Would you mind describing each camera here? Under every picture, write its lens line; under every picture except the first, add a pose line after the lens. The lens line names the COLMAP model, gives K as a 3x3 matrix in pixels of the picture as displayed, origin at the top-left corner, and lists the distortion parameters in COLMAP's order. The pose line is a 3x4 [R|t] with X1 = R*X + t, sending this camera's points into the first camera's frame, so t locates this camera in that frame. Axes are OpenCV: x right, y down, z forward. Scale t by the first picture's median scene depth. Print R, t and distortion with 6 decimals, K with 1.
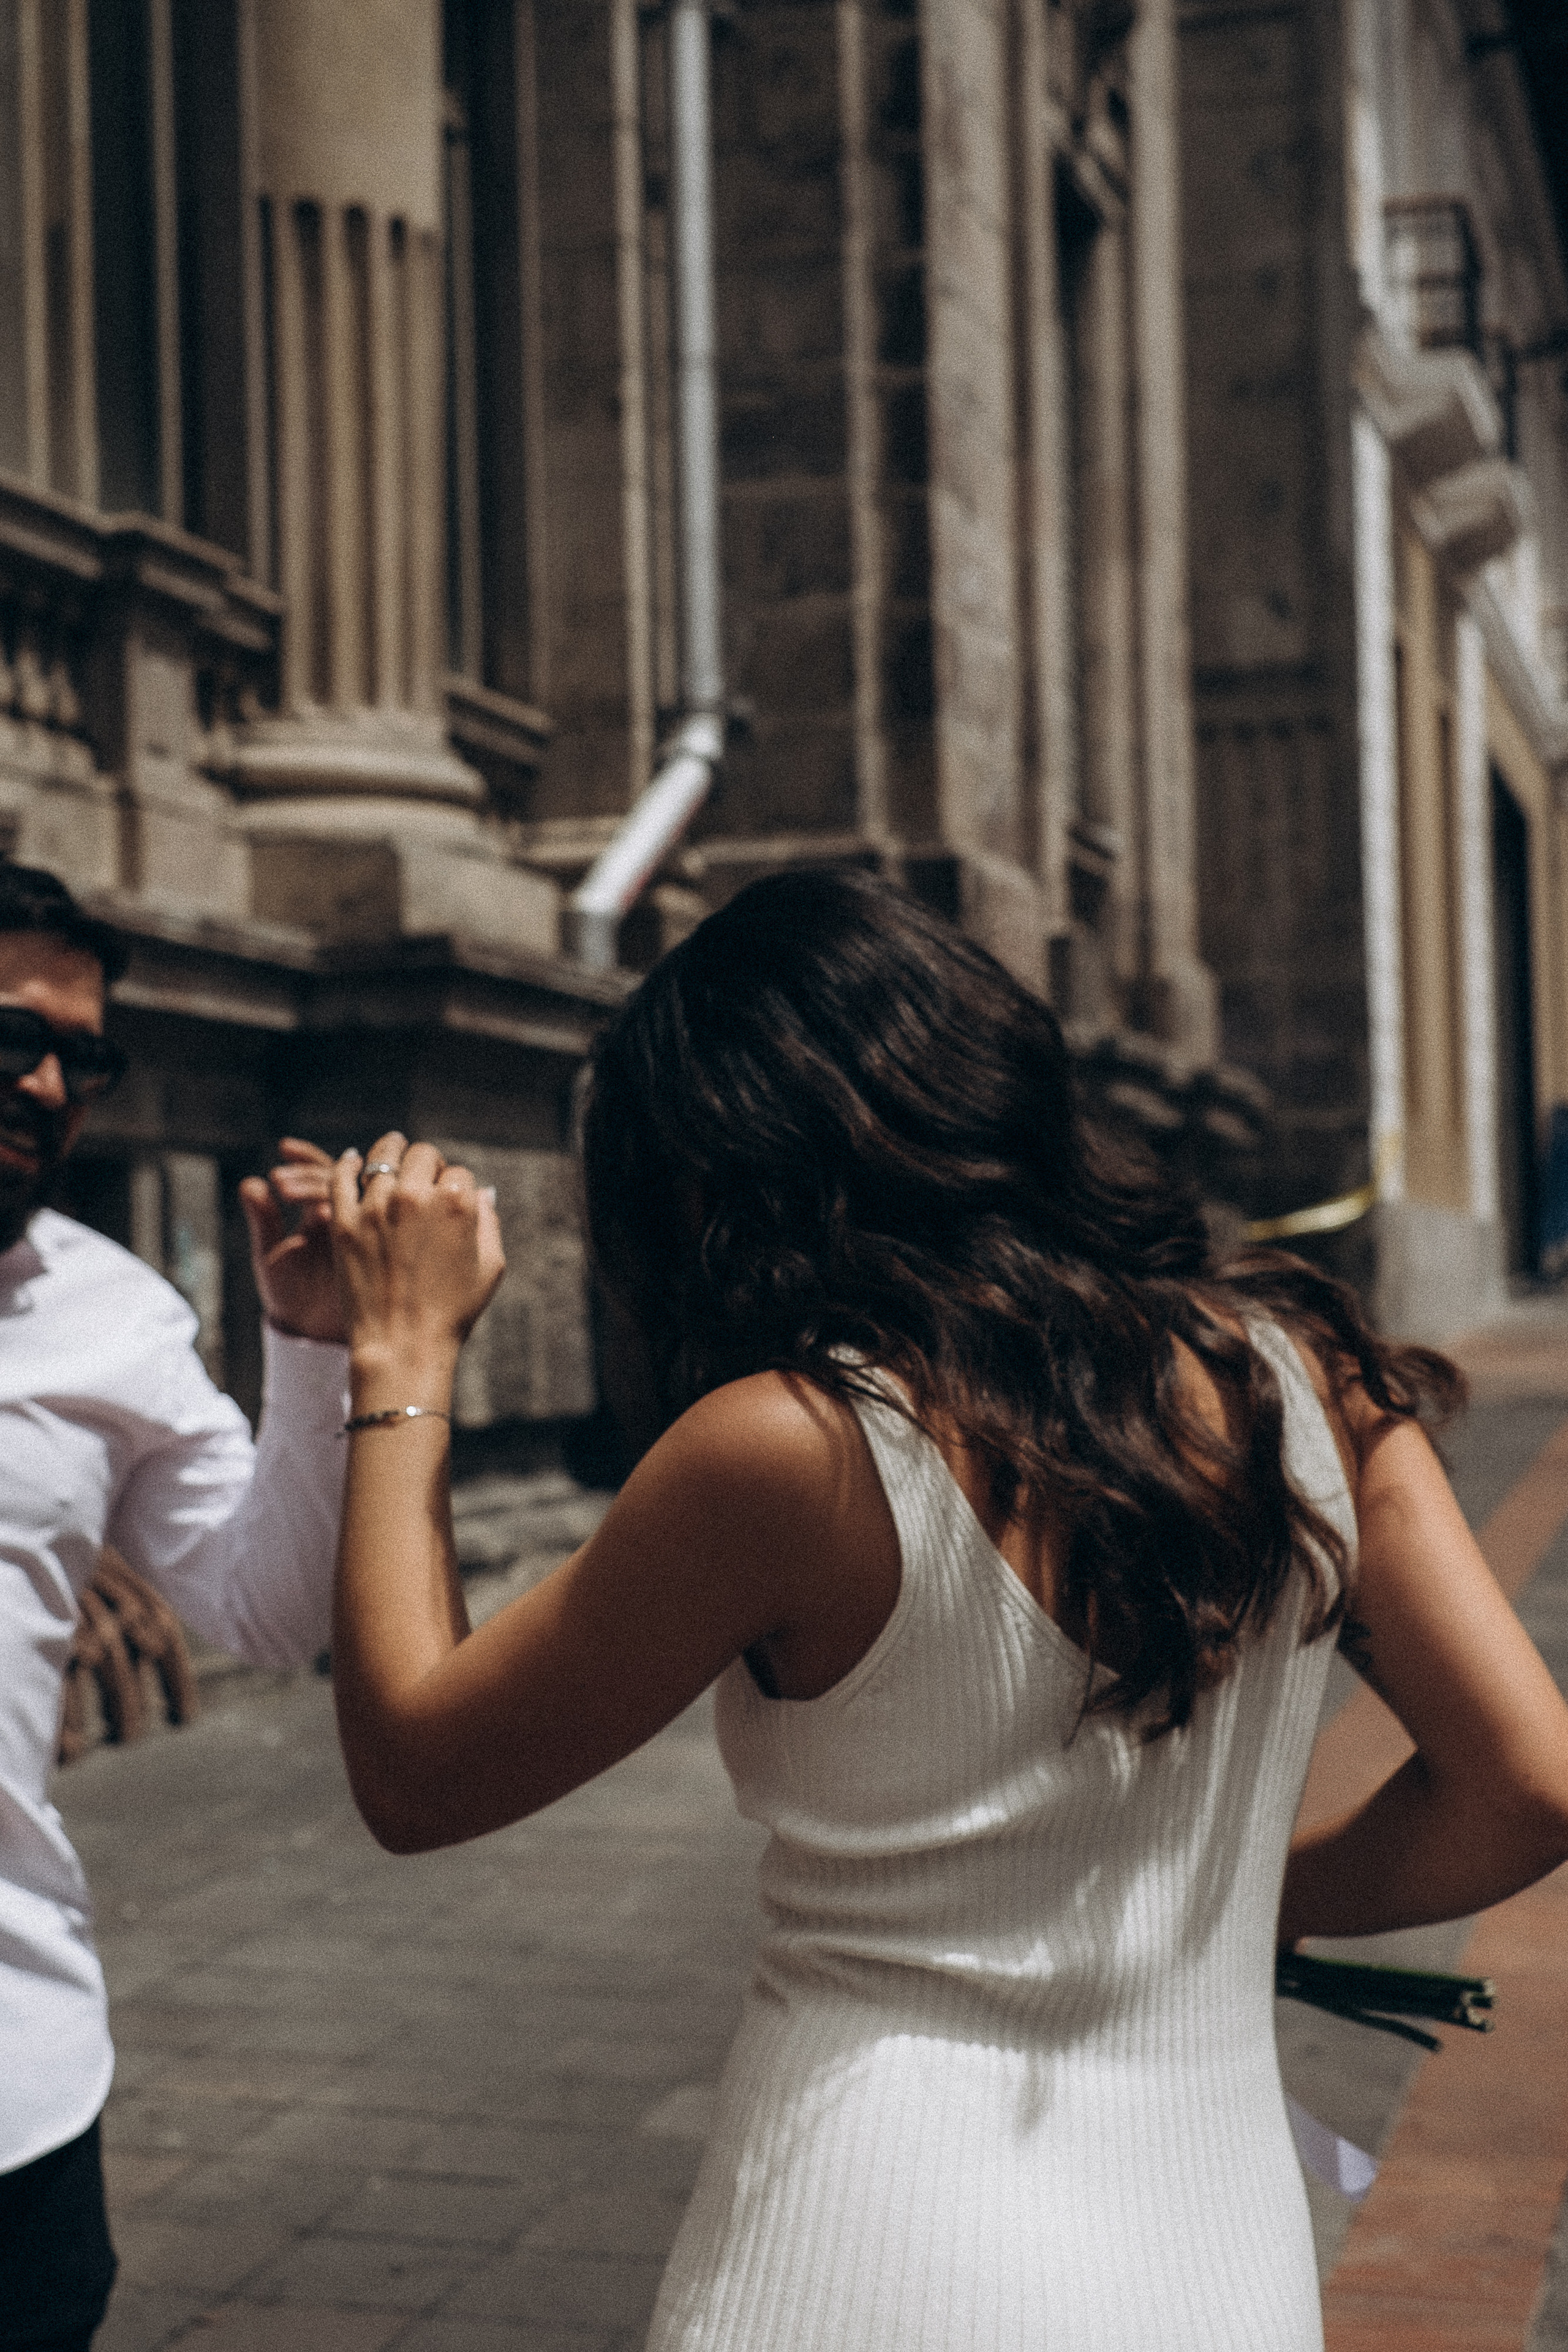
lens RADIAL K [[3592.2, 0, 783.3], [0, 3592.2, 1245.7], [0, 0, 1]] dist [0.089358, -0.038592]
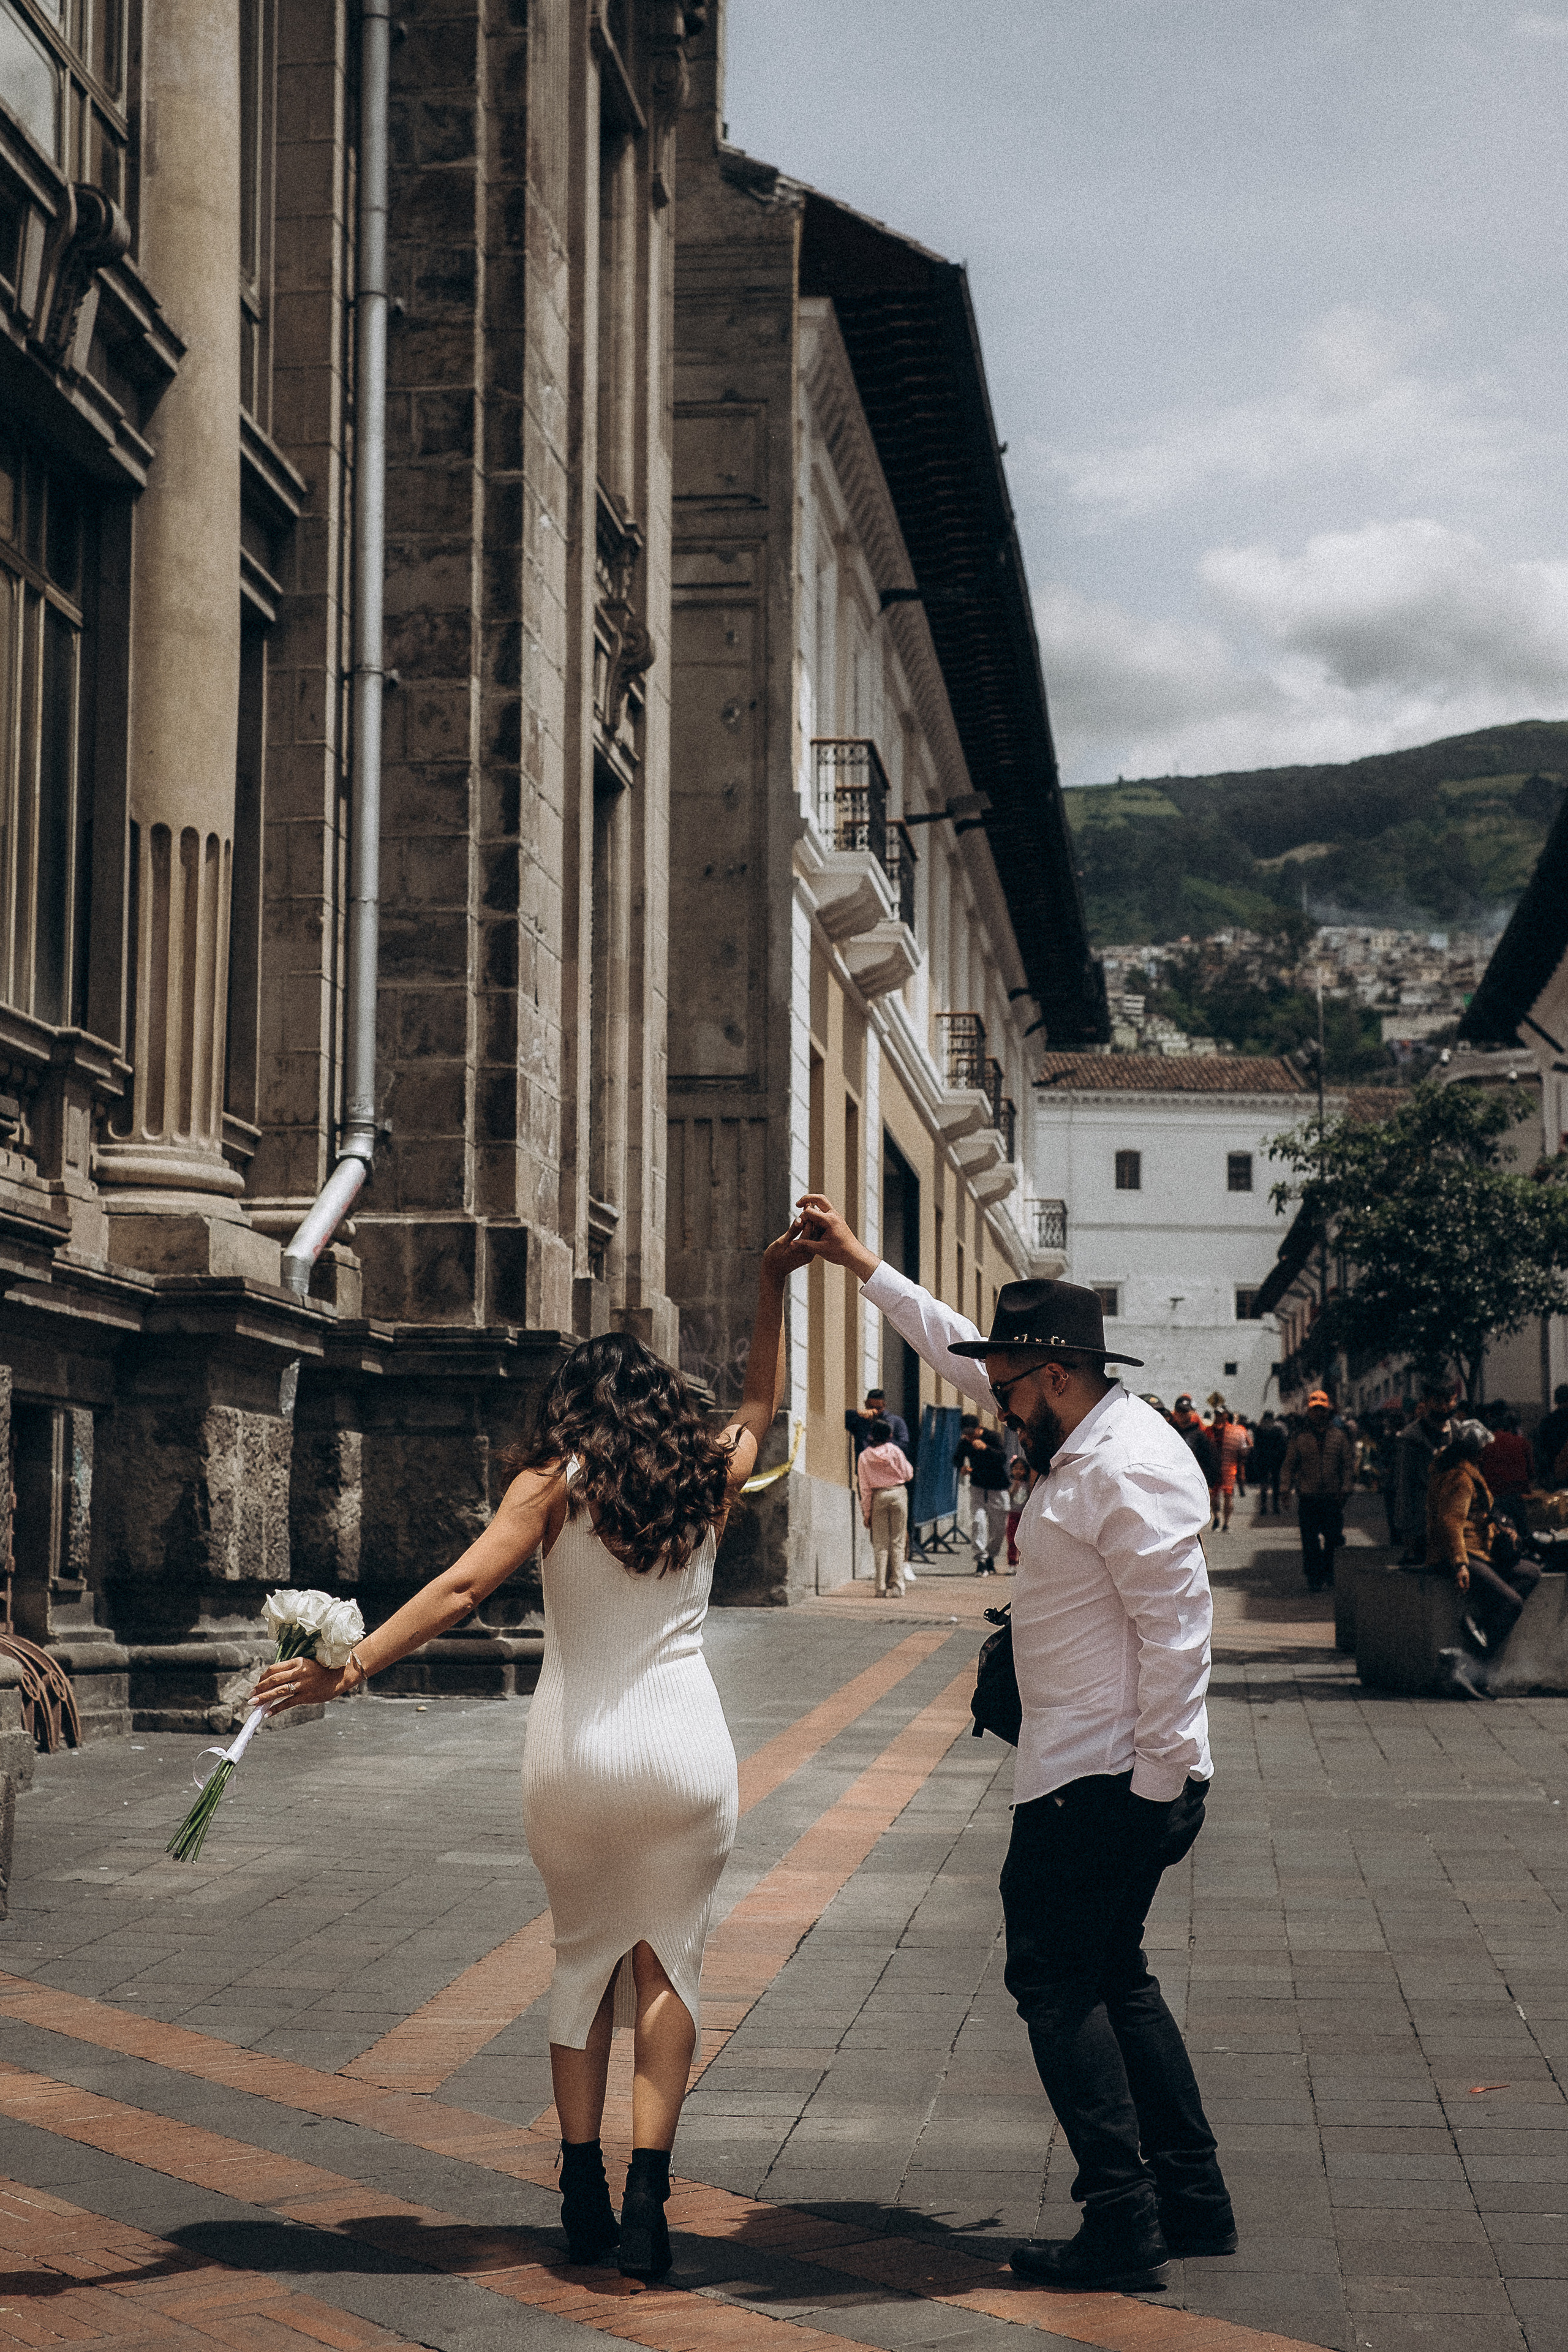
lens RADIAL K [[3788.0, 0, 710.4], [0, 3788.0, 1277.5], [0, 0, 1]] dist [0.126929, -0.176049]
pose [[0.989141, 0.045001, 0.139911, -0.096581], [-0.035536, 0.996954, -0.069429, 0.020386], [-0.142609, 0.063703, 0.987727, -0.589173]]
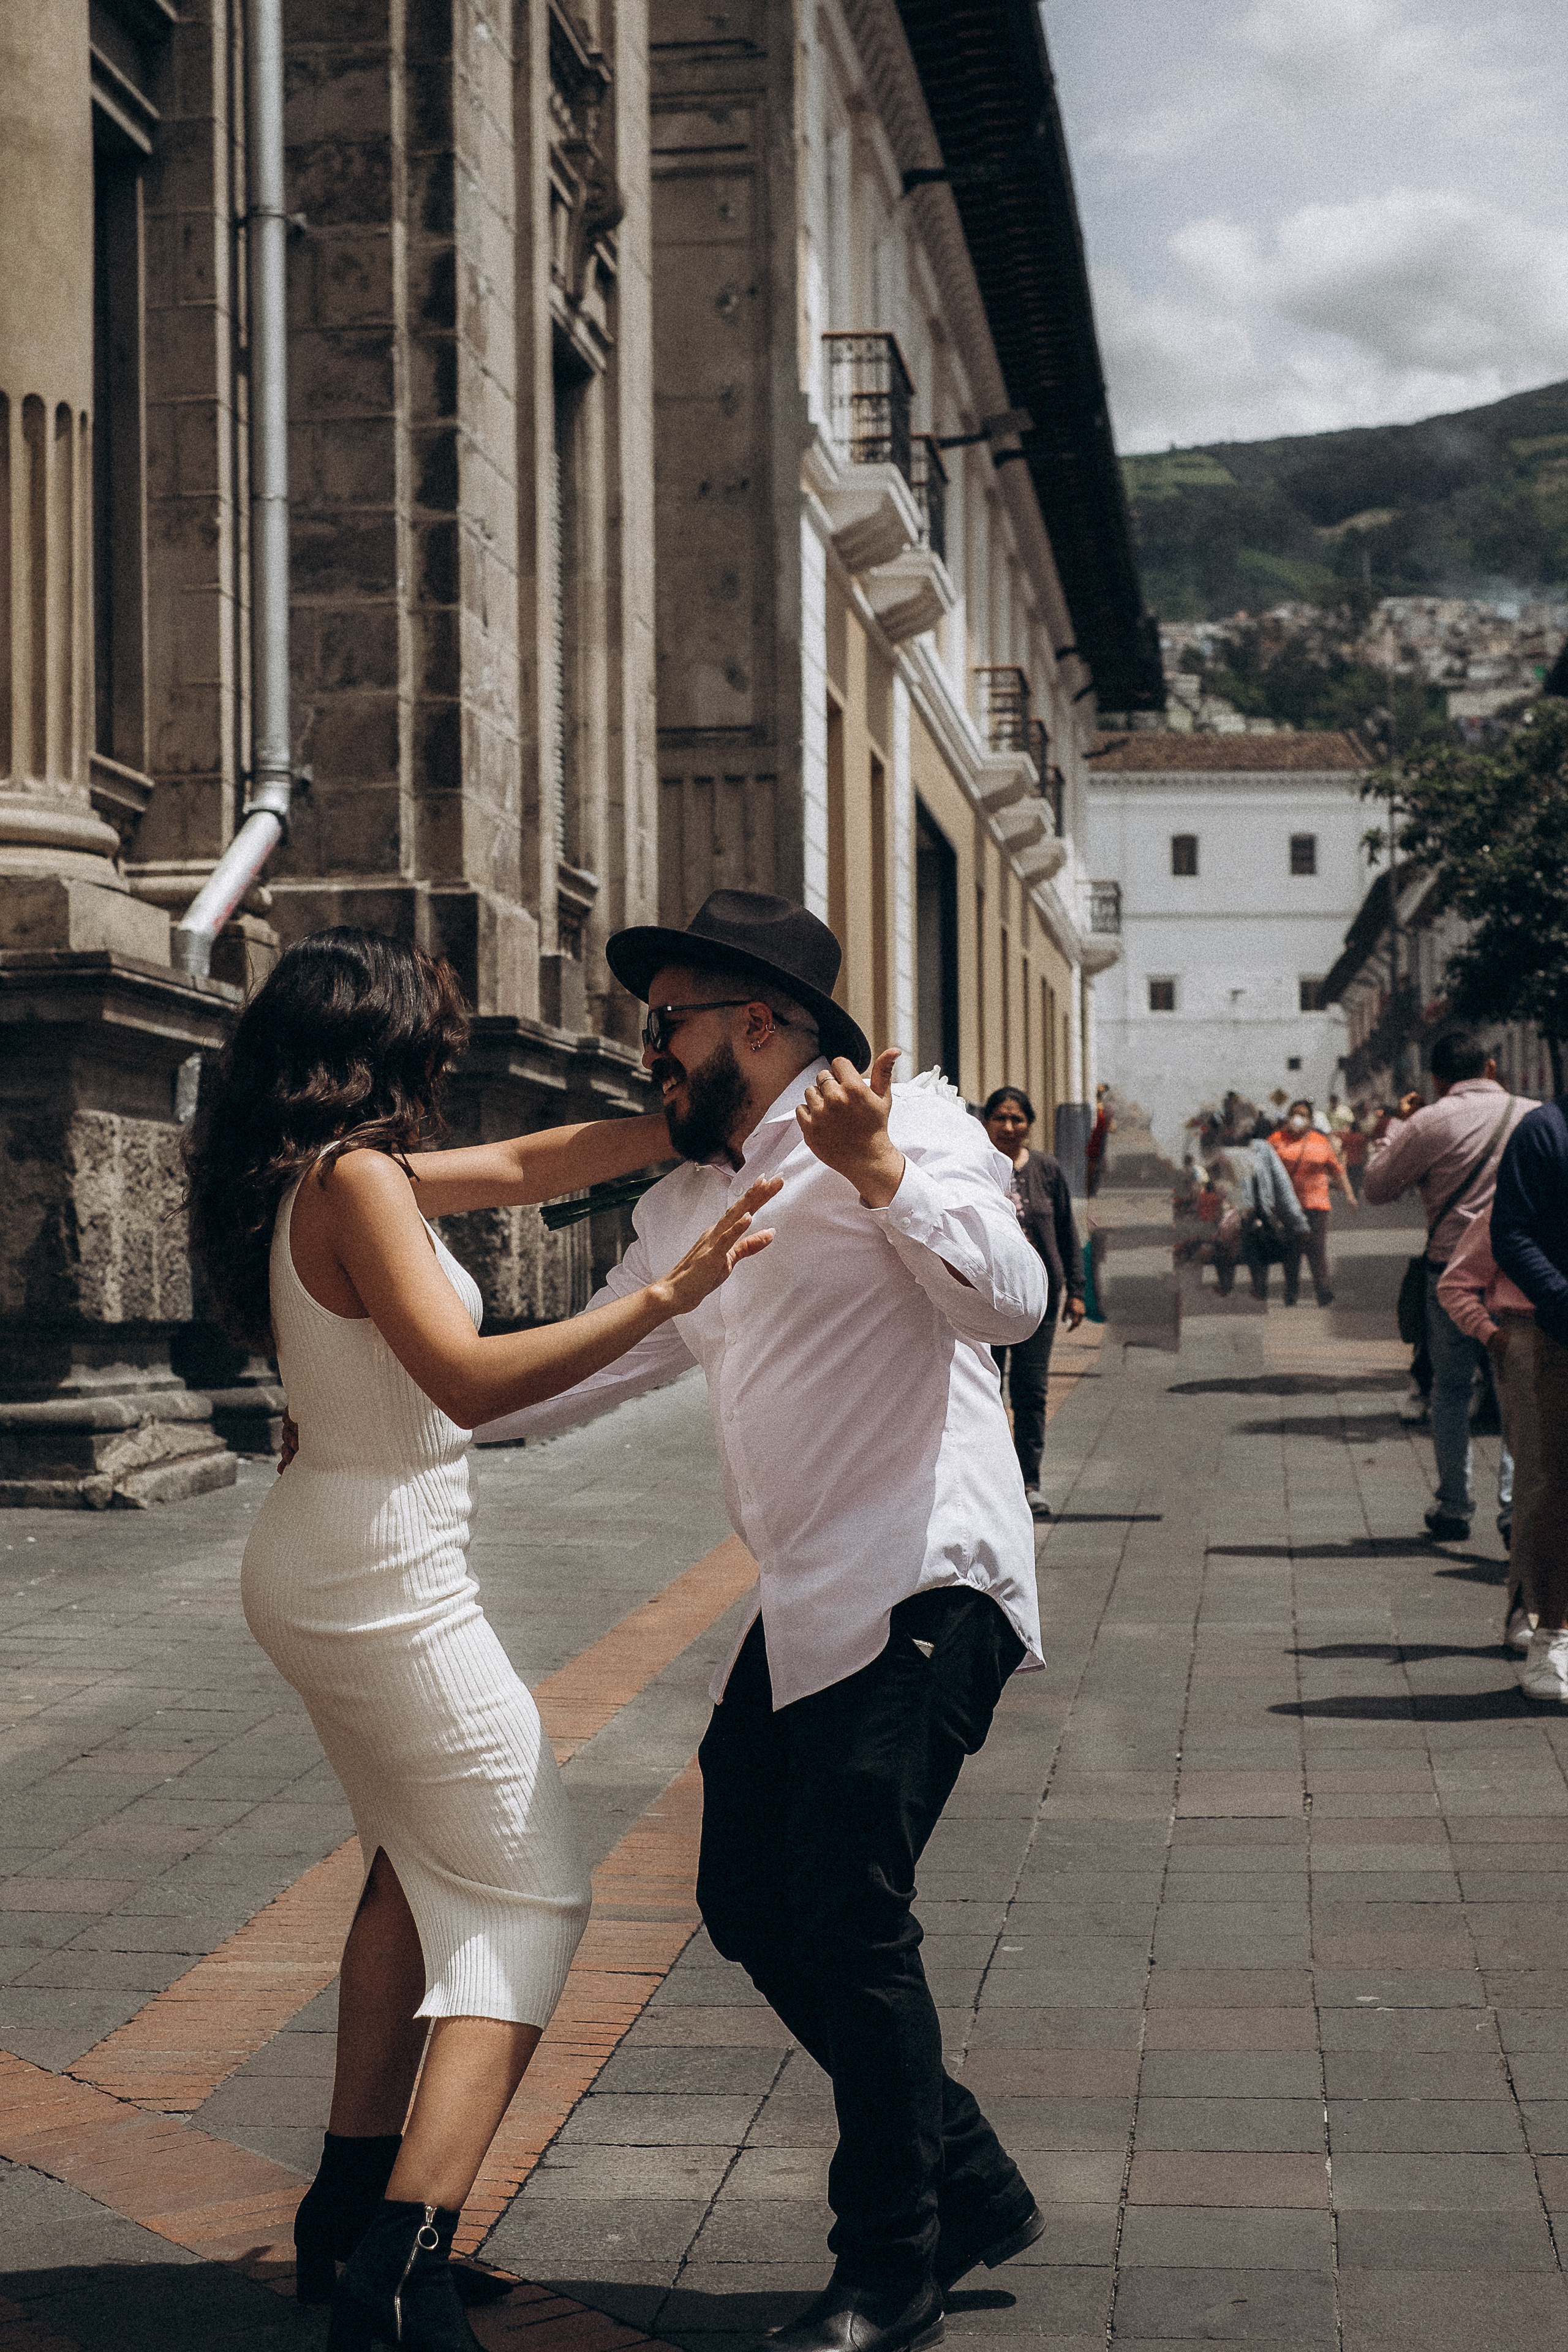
lens RADIAL K [[3788.0, 0, 710.4], [0, 3788.0, 1277.5], [0, 0, 1]] dist [0.126929, -0.176049]
pose [[0.991616, 0.016209, 0.128199, -0.038679], [-0.017240, 0.999827, 0.006936, 0.015969], [-0.128064, -0.009088, 0.991724, -0.341952]]
